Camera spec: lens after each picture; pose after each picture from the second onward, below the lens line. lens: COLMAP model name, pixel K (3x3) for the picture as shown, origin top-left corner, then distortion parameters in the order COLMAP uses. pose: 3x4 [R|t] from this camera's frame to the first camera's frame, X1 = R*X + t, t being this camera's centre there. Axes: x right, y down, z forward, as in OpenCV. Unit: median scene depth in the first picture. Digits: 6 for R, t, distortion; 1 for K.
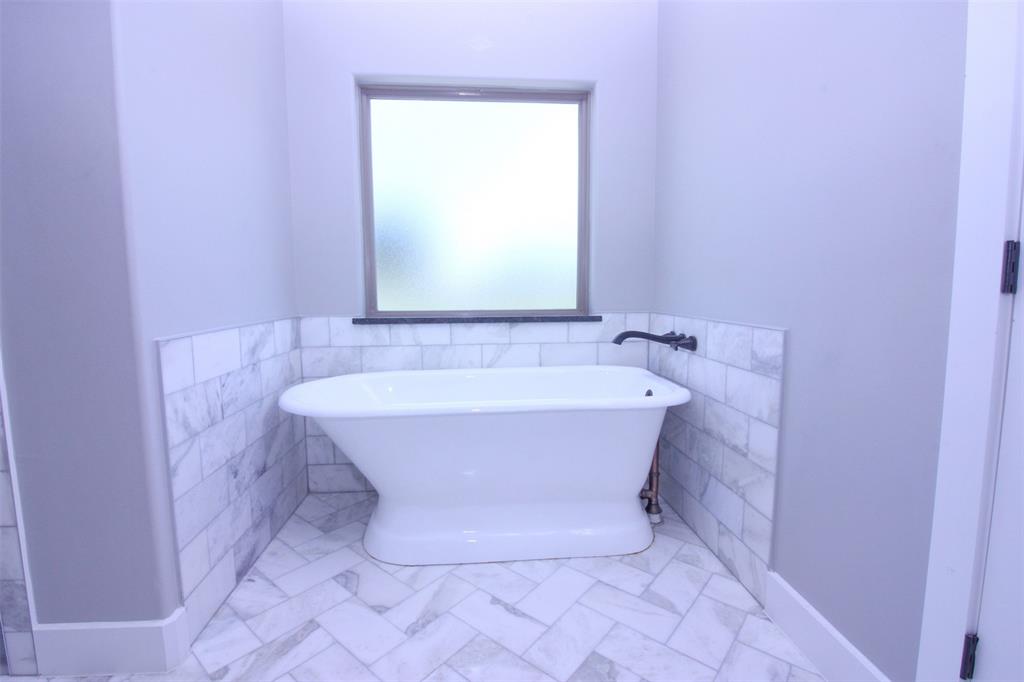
lens RADIAL K [[494.6, 0, 509.3], [0, 494.6, 330.8], [0, 0, 1]] dist [-0.000229, -0.013850]
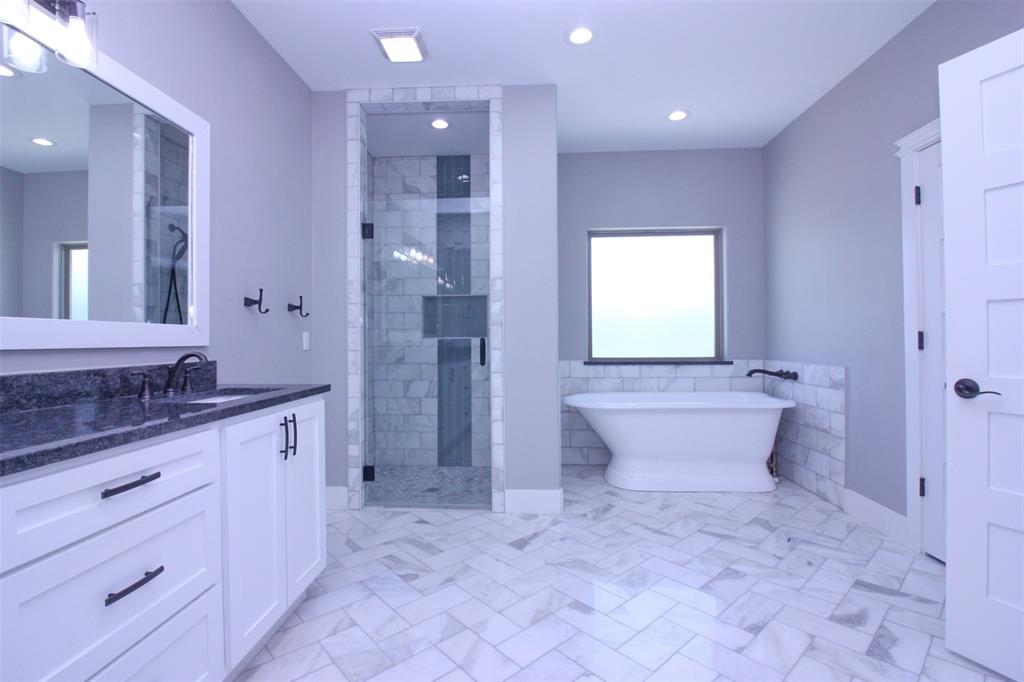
lens RADIAL K [[494.6, 0, 509.3], [0, 494.6, 330.8], [0, 0, 1]] dist [-0.000229, -0.013850]
pose [[0.990492, -0.003255, -0.137531, -0.404035], [-0.011173, 0.994514, -0.104009, 0.061717], [0.137115, 0.104557, 0.985021, -0.908596]]
